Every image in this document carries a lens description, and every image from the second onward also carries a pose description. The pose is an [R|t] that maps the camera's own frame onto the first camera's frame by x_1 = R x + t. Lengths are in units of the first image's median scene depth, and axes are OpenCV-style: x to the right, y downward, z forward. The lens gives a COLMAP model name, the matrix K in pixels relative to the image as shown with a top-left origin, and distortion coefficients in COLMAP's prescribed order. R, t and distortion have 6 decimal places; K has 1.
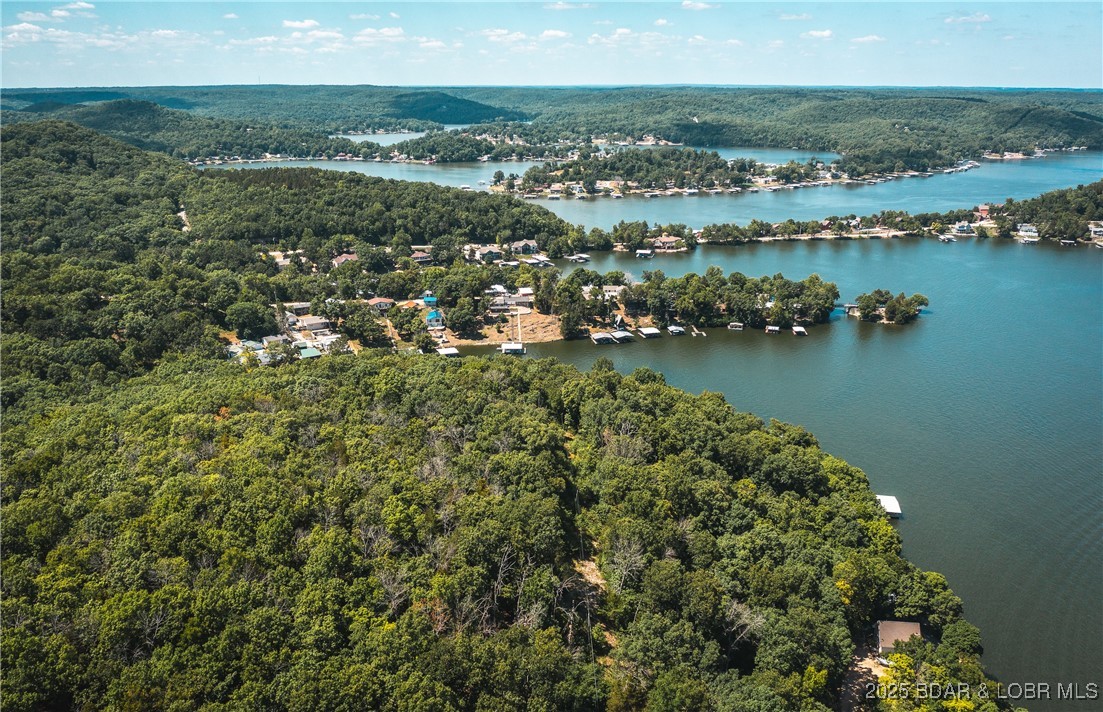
lens RADIAL K [[872.5, 0, 551.5], [0, 872.5, 356.0], [0, 0, 1]] dist [-0.014564, -0.002081]
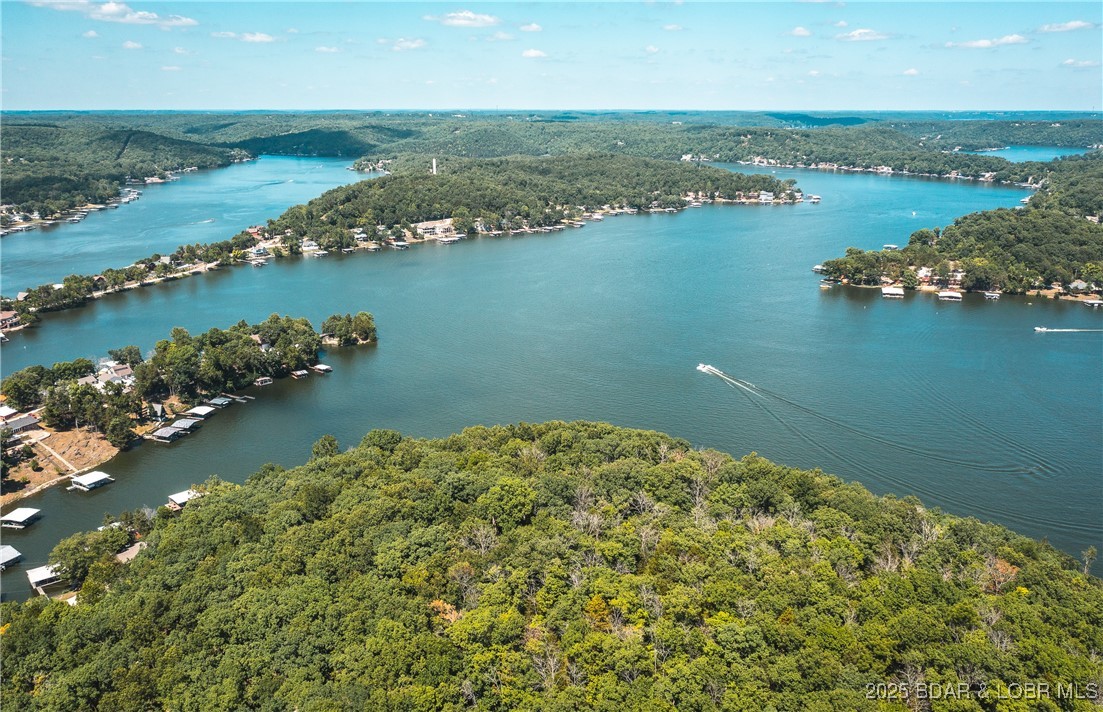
lens RADIAL K [[872.5, 0, 551.5], [0, 872.5, 356.0], [0, 0, 1]] dist [-0.014564, -0.002081]
pose [[0.520469, -0.235543, 0.820751, -0.252170], [0.254392, 0.960325, 0.114279, -0.056737], [-0.815105, 0.149314, 0.559740, 0.135667]]
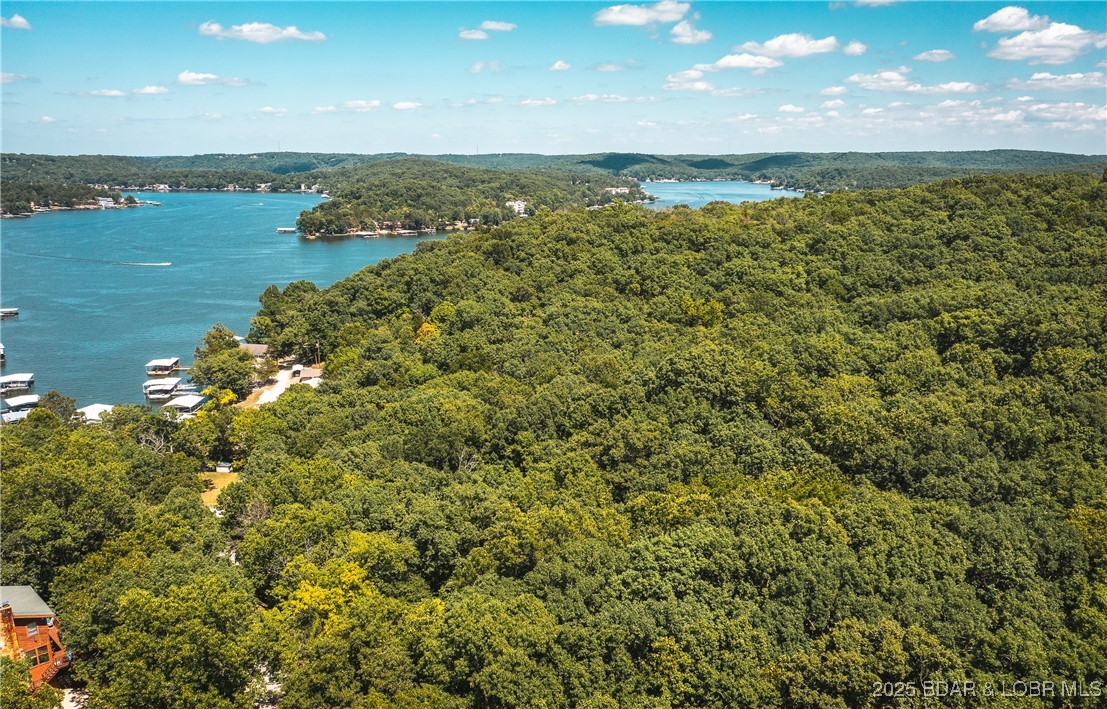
lens RADIAL K [[871.9, 0, 544.9], [0, 871.9, 357.2], [0, 0, 1]] dist [-0.010847, -0.010858]
pose [[-0.342718, -0.208609, 0.915984, -0.461643], [0.272701, 0.910959, 0.309497, -0.069407], [-0.898987, 0.355860, -0.255314, 0.472947]]
